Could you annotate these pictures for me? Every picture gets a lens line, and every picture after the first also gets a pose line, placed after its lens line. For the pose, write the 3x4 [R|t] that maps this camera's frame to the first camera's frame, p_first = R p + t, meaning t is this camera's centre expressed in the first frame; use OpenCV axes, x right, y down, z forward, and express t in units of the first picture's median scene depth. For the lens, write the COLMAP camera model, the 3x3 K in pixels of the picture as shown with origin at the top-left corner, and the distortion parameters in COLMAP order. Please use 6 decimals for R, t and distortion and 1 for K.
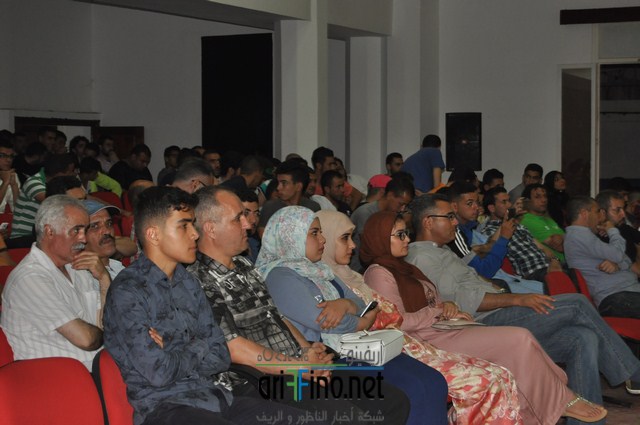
lens RADIAL K [[1510.0, 0, 318.4], [0, 1510.0, 212.0], [0, 0, 1]] dist [-0.510231, 0.000000]
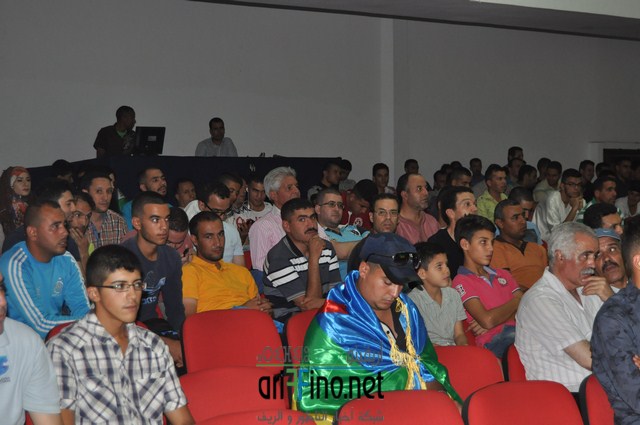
lens RADIAL K [[1248.2, 0, 319.6], [0, 1248.2, 211.7], [0, 0, 1]] dist [-0.057562, 0.000000]
pose [[0.900440, 0.002024, -0.434976, 0.058797], [-0.008343, 0.999886, -0.012617, -0.007239], [0.434901, 0.014990, 0.900353, 0.144765]]
